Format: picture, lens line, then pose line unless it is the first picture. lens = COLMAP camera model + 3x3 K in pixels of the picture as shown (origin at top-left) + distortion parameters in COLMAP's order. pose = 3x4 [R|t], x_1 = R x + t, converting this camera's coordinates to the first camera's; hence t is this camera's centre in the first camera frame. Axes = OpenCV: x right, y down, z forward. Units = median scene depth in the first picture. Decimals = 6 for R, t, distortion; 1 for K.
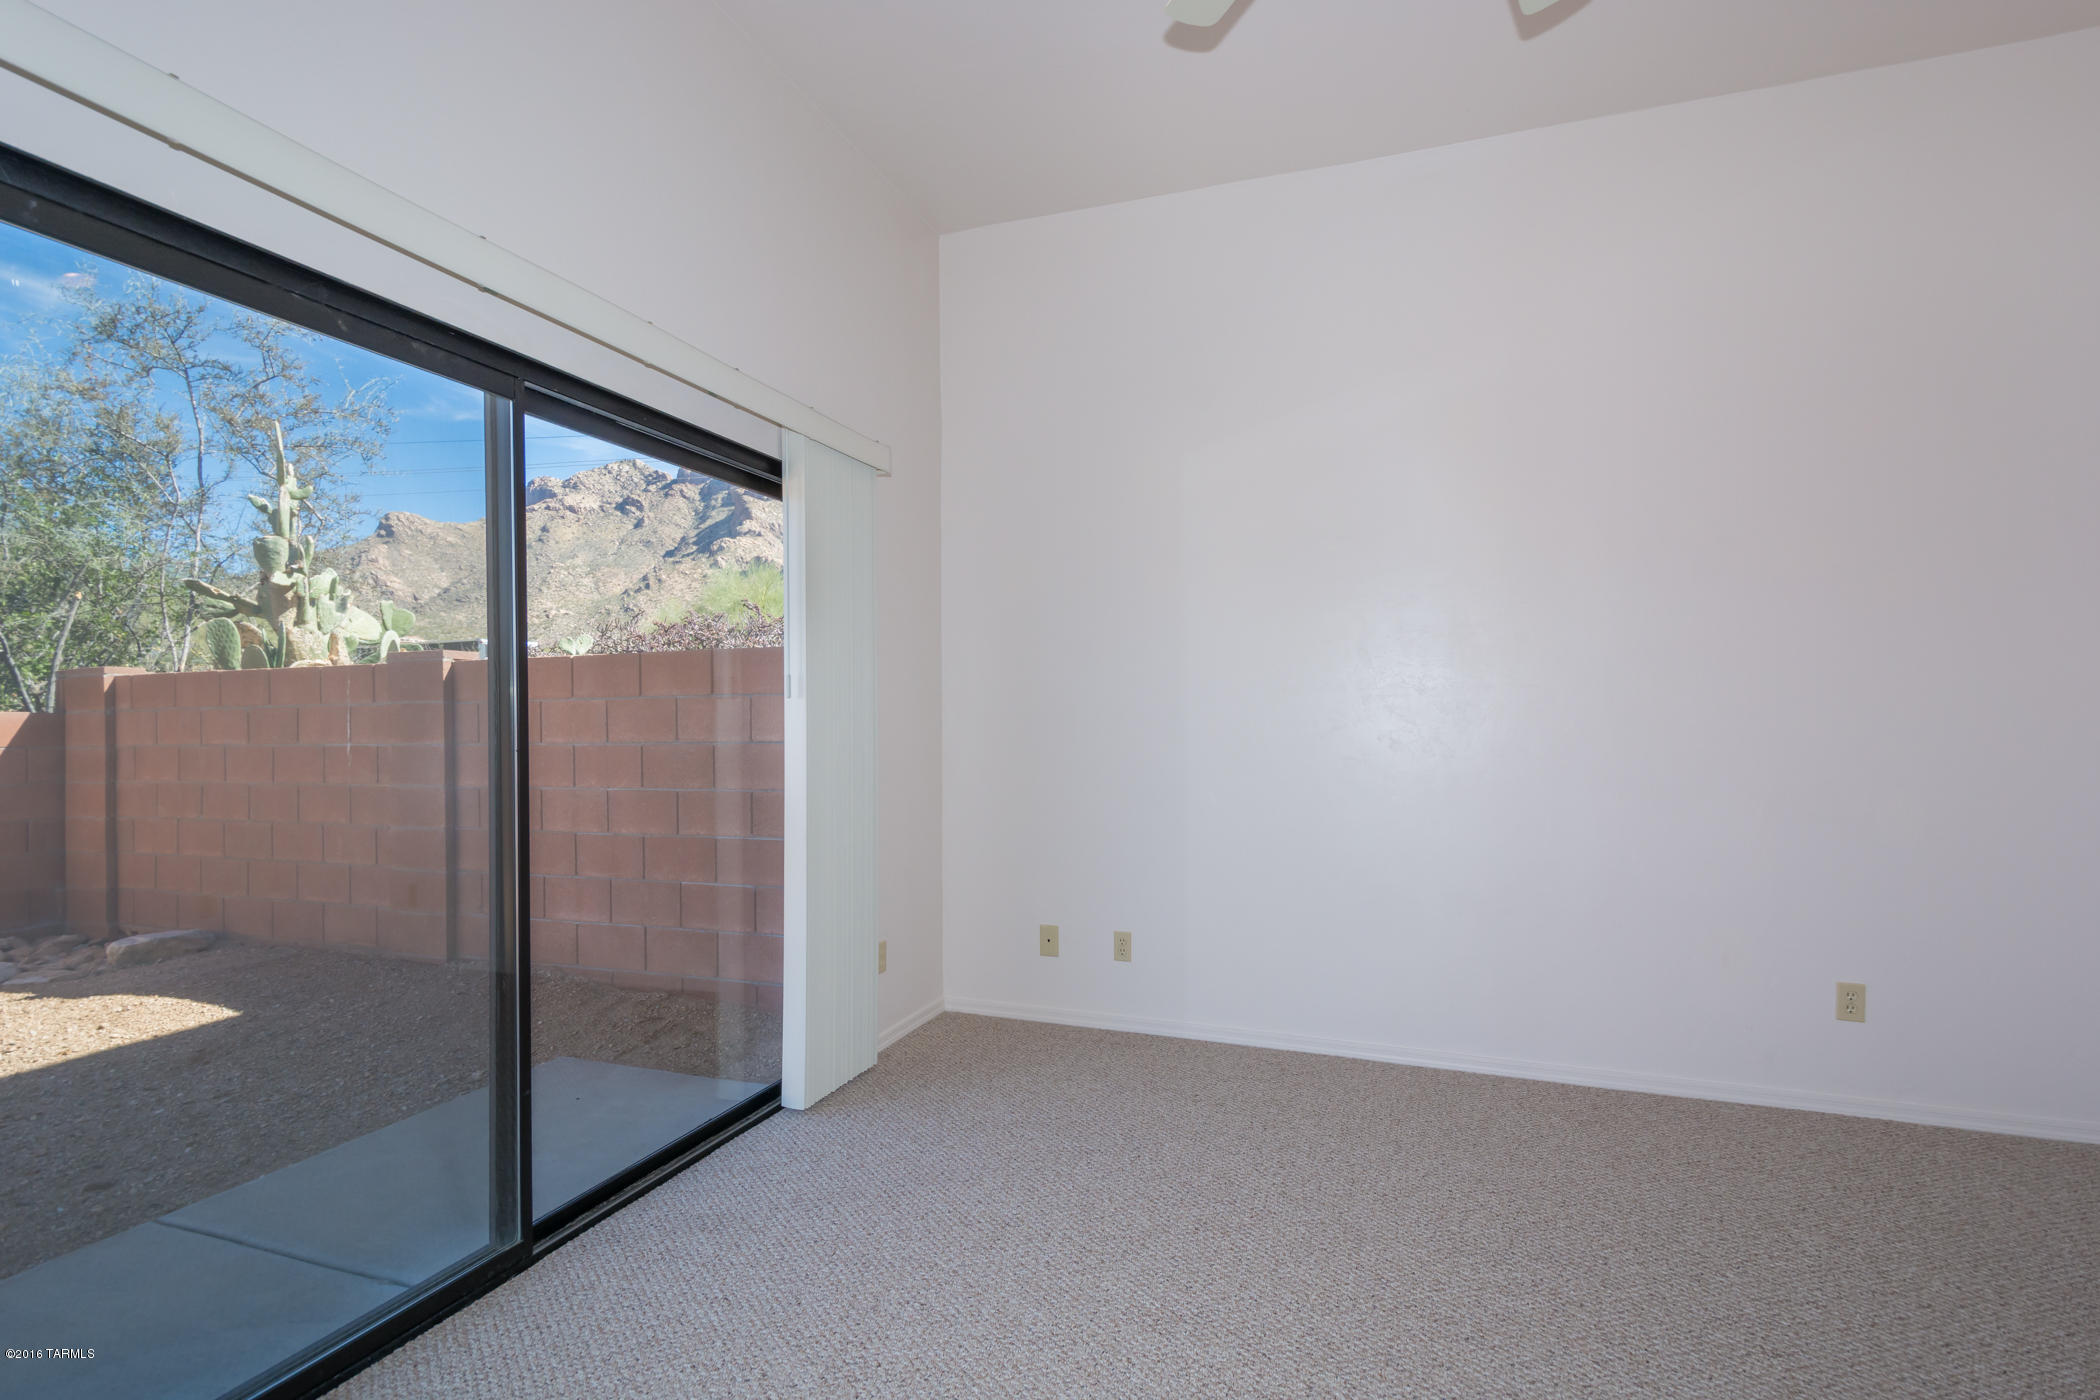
lens RADIAL K [[910.7, 0, 1082.8], [0, 910.7, 726.0], [0, 0, 1]] dist [0.015175, -0.000419]
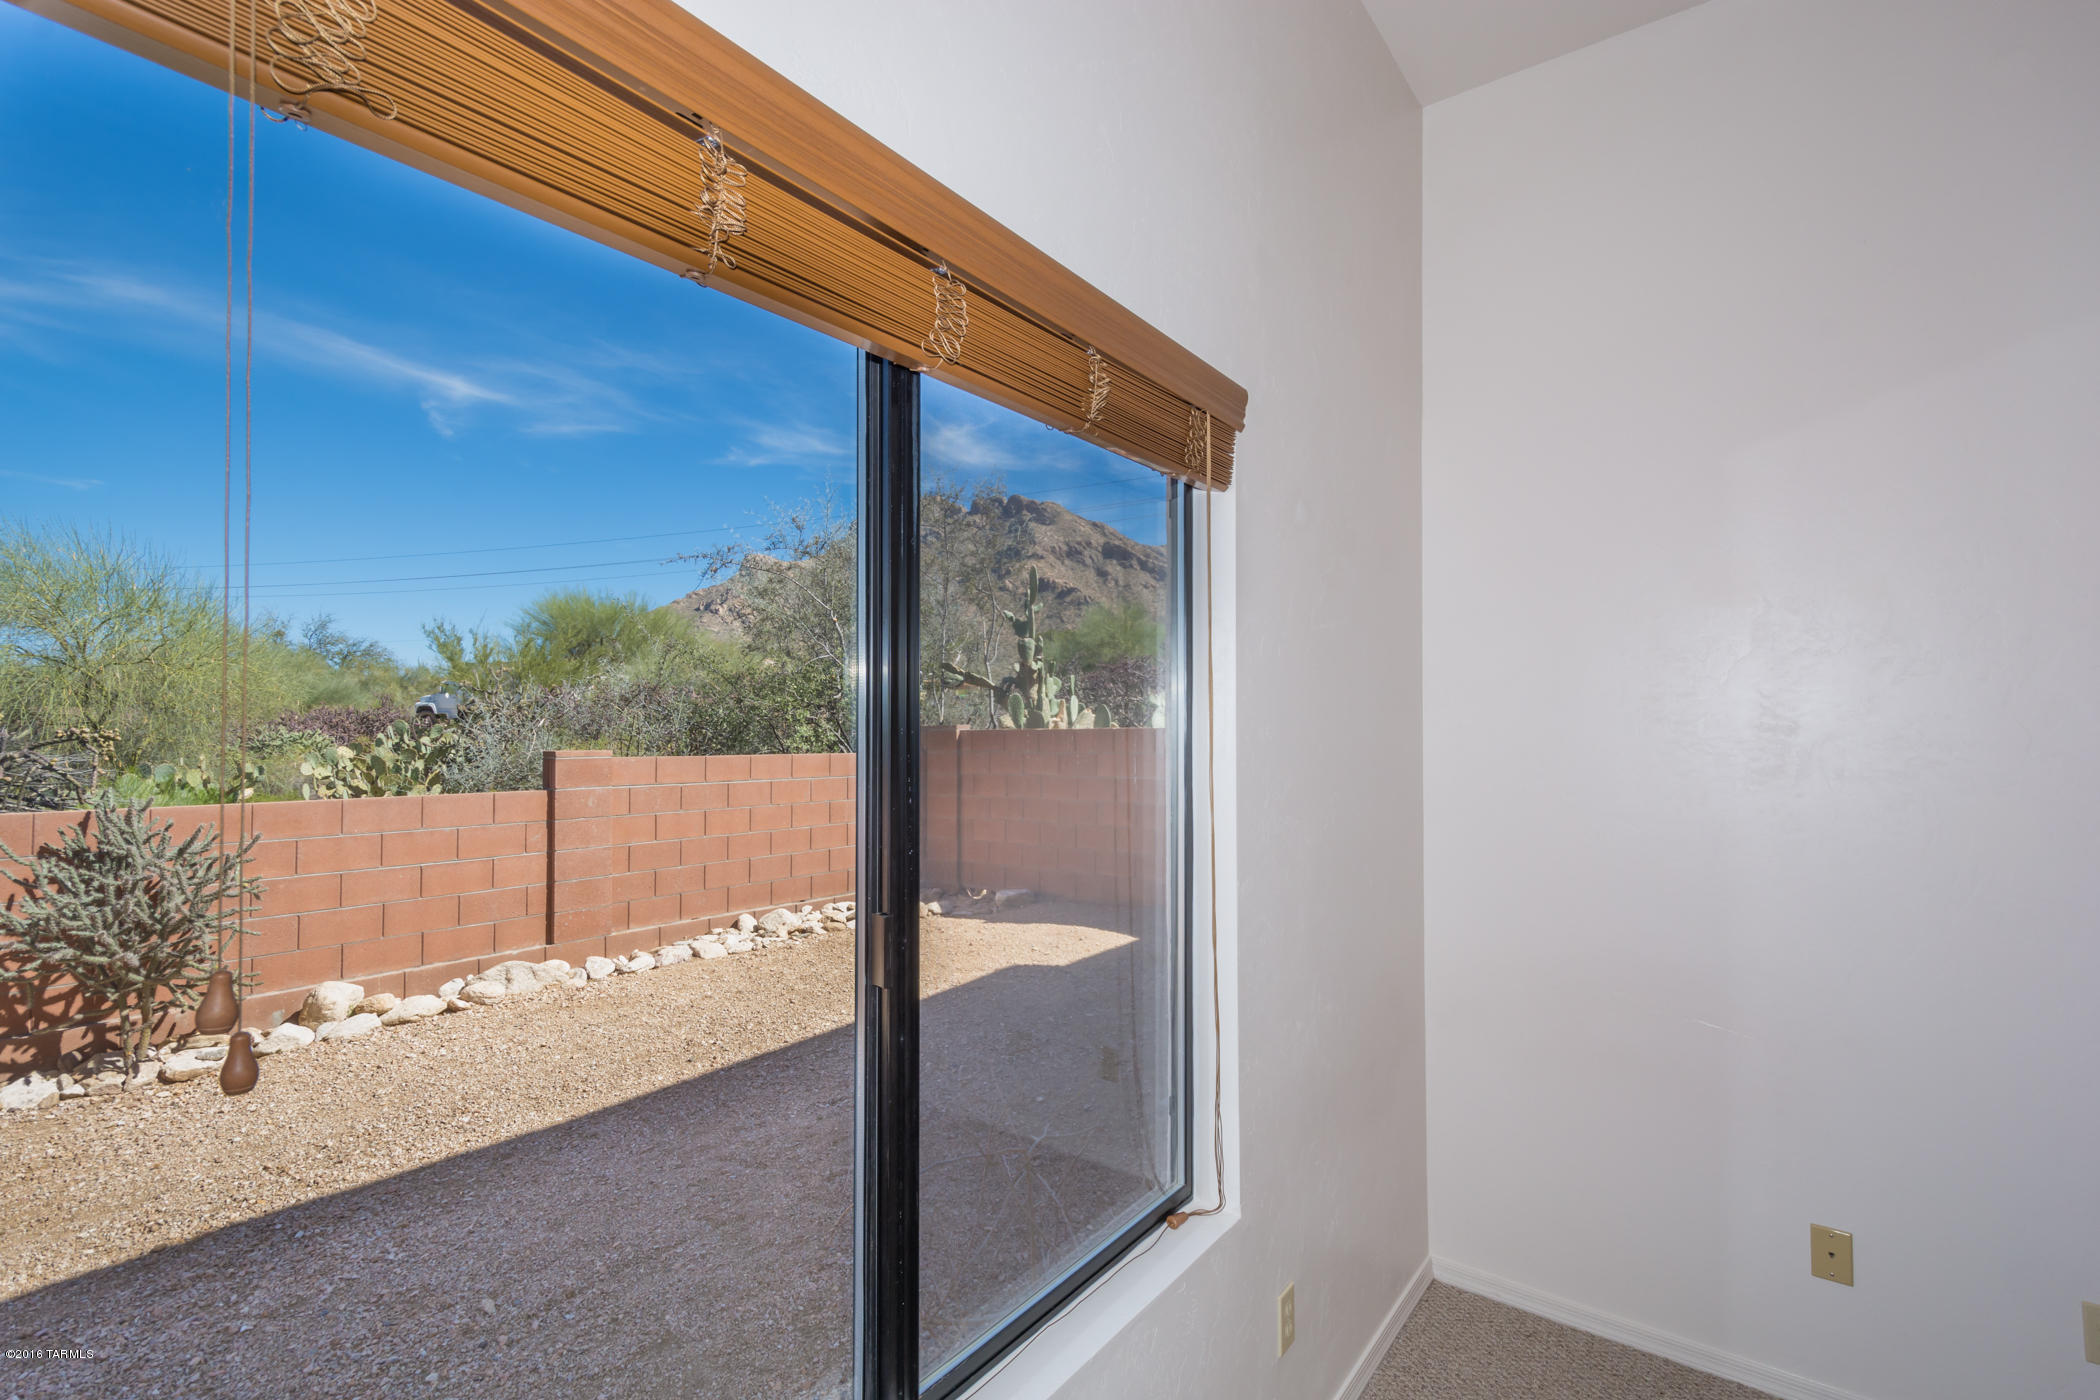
lens RADIAL K [[912.8, 0, 1072.4], [0, 912.8, 721.0], [0, 0, 1]] dist [0.015482, -0.000228]
pose [[0.954527, 0.002330, -0.298114, -0.435804], [-0.007968, 0.999812, -0.017698, -0.050388], [0.298017, 0.019269, 0.954366, -0.549105]]
